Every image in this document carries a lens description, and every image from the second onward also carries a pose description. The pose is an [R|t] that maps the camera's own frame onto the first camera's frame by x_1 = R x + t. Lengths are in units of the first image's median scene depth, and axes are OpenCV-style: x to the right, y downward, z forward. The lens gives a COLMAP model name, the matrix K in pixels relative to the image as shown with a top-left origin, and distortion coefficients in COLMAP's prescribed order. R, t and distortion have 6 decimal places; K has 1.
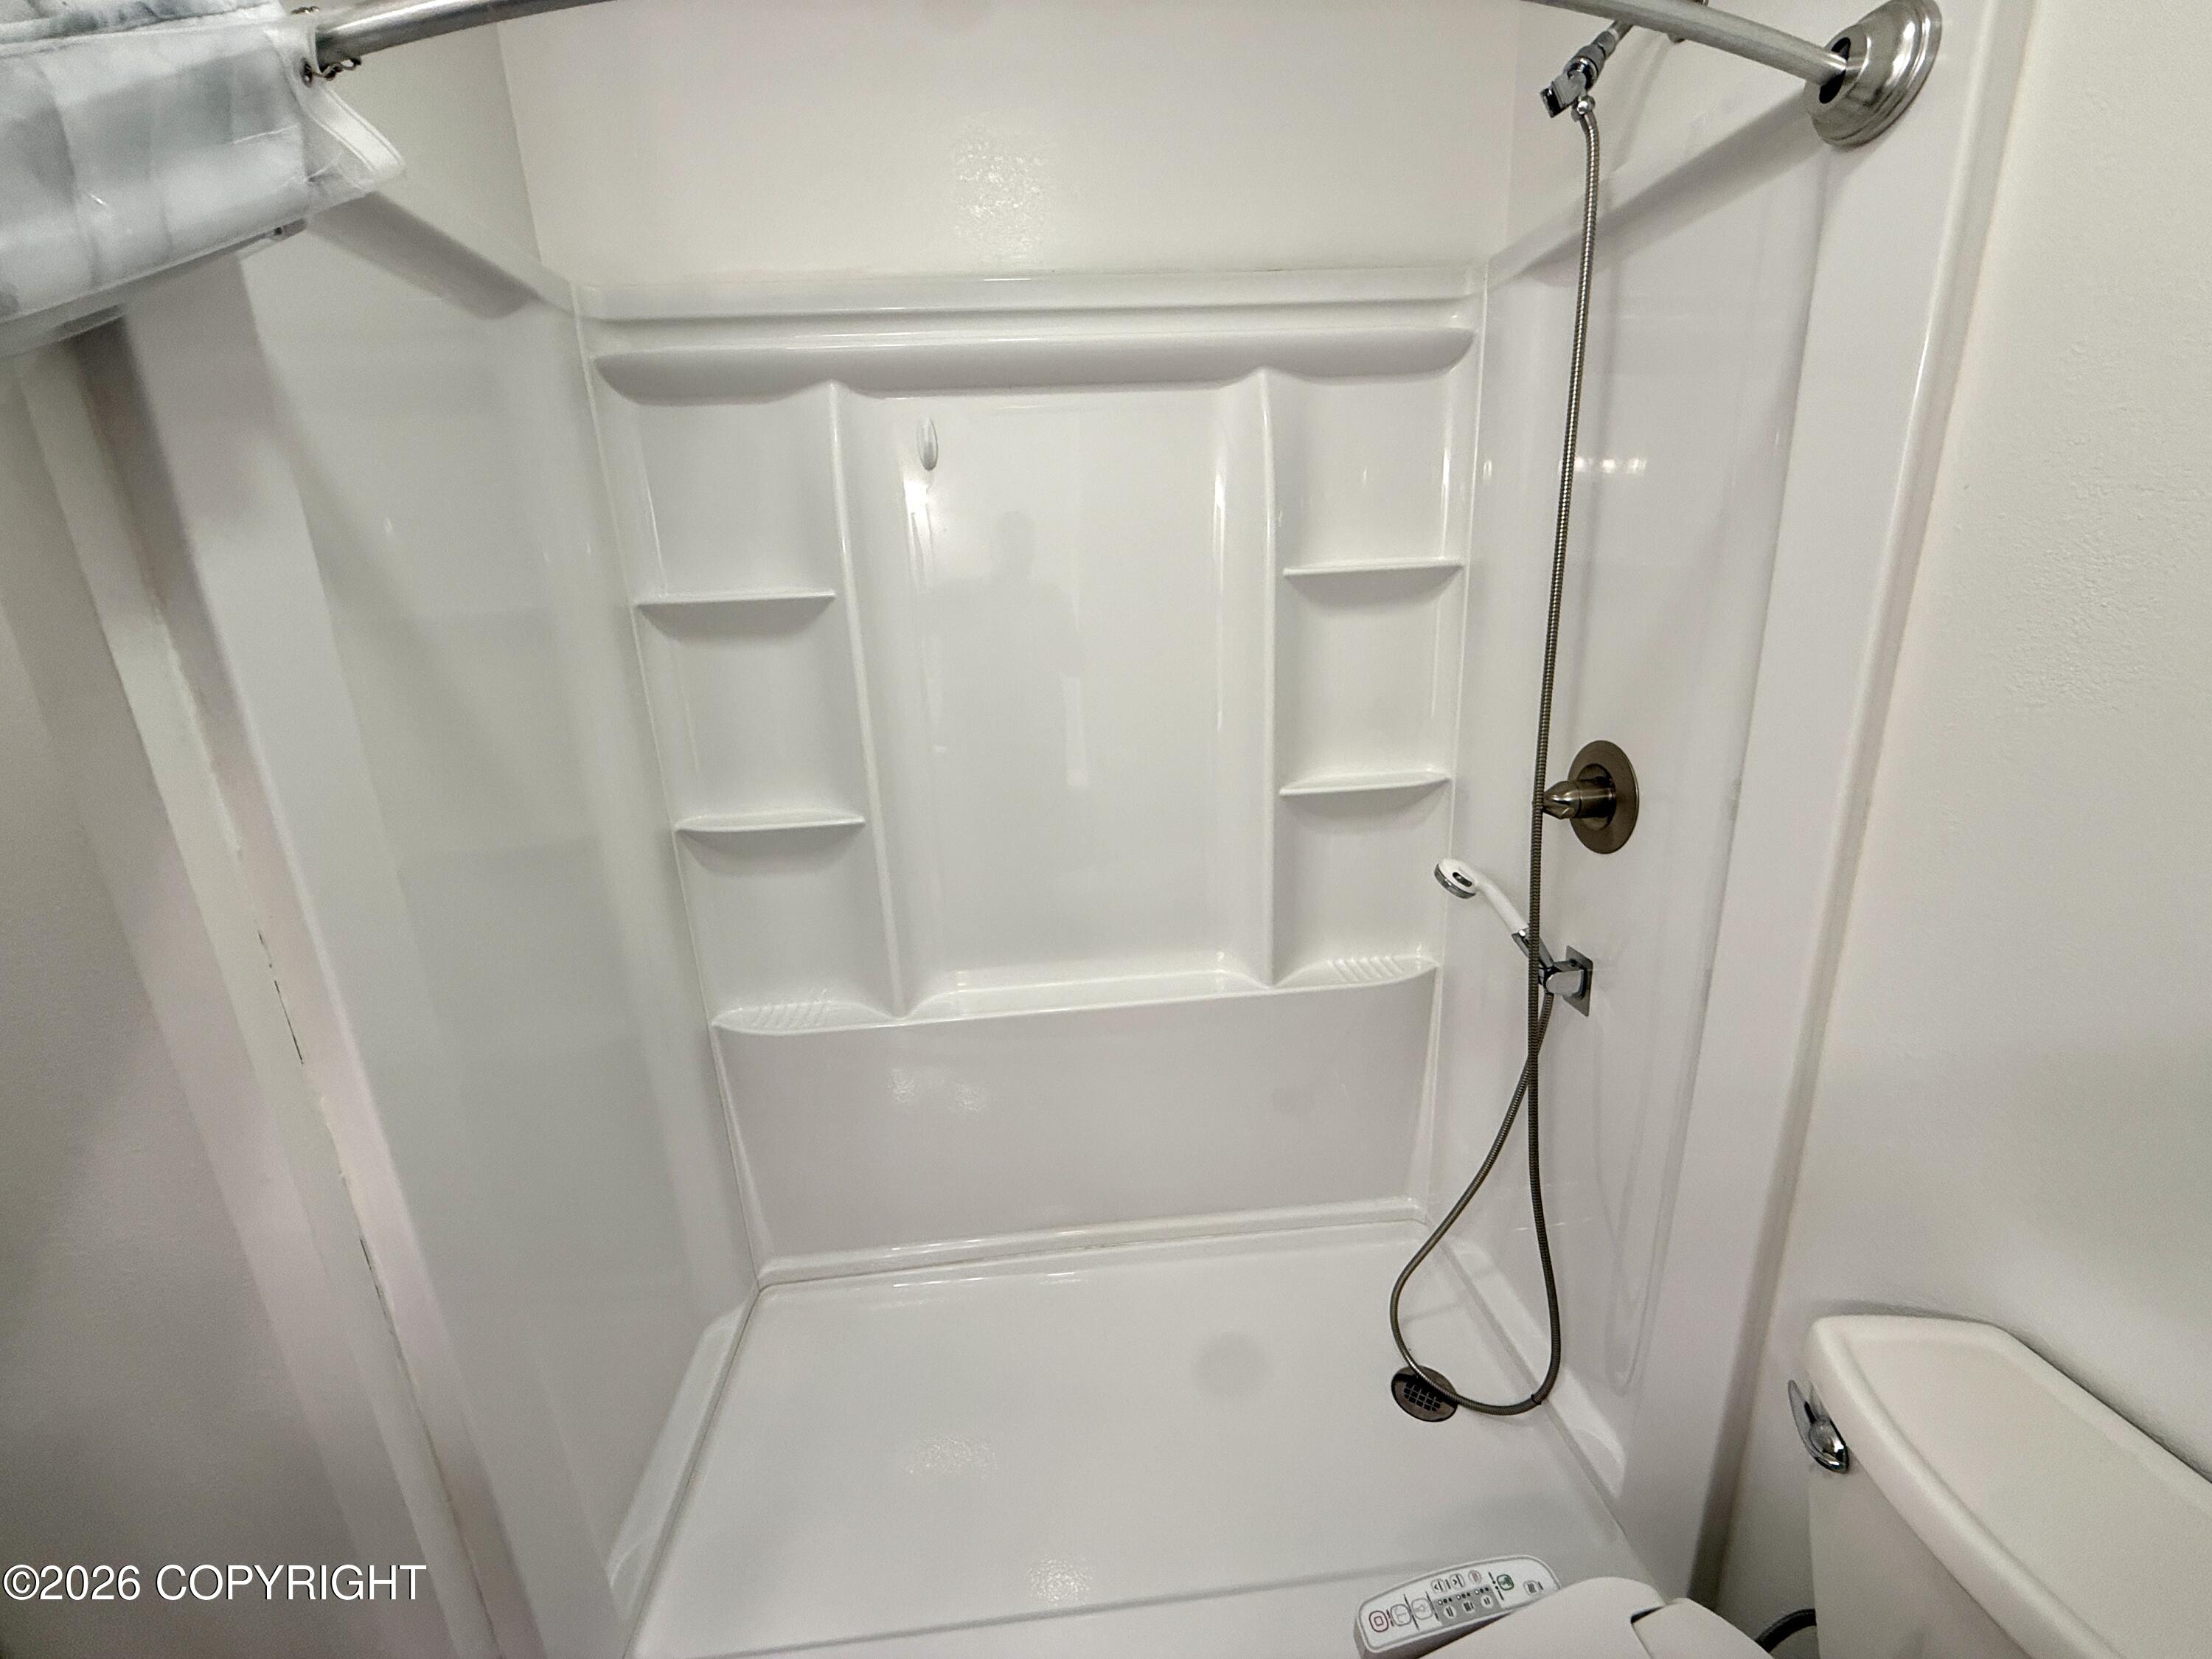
lens RADIAL K [[879.2, 0, 1098.3], [0, 879.2, 834.2], [0, 0, 1]] dist [0.000253, 0.000494]
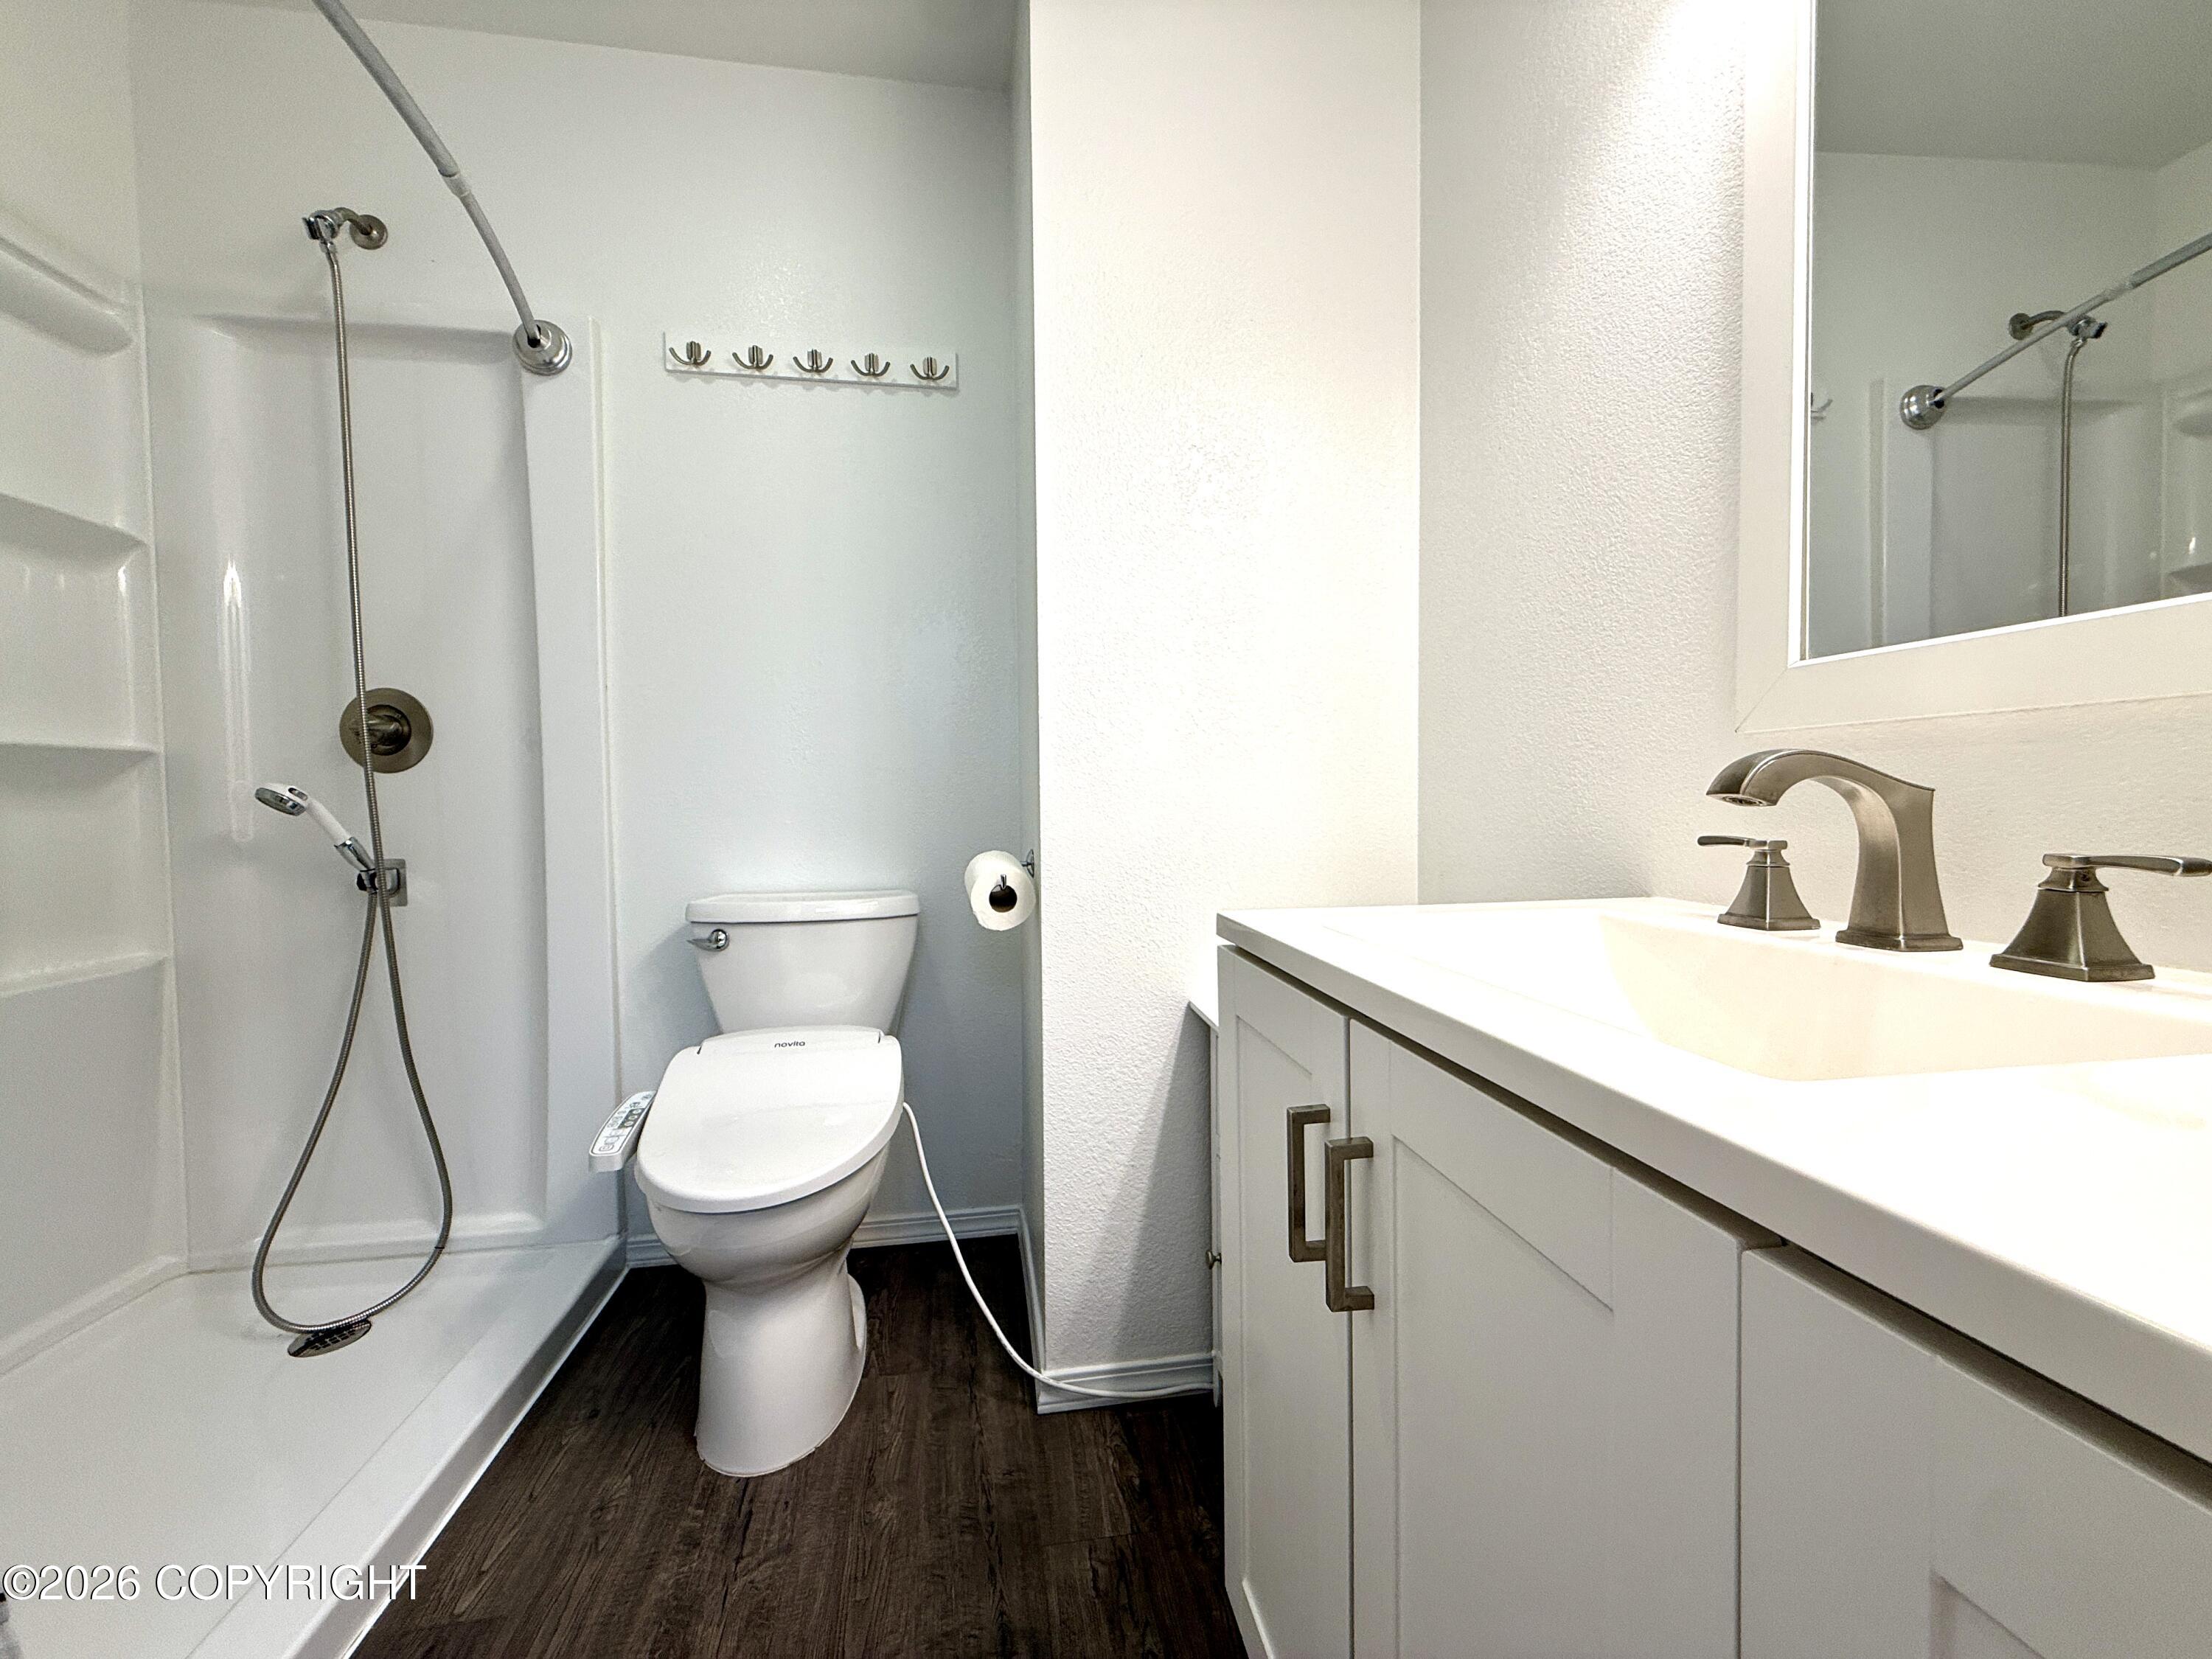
lens RADIAL K [[879.2, 0, 1098.3], [0, 879.2, 834.2], [0, 0, 1]] dist [0.000253, 0.000494]
pose [[-0.053943, 0.019056, 0.998362, -0.795211], [0.276395, 0.961038, -0.003409, 0.400864], [-0.959529, 0.275759, -0.057108, 0.087869]]
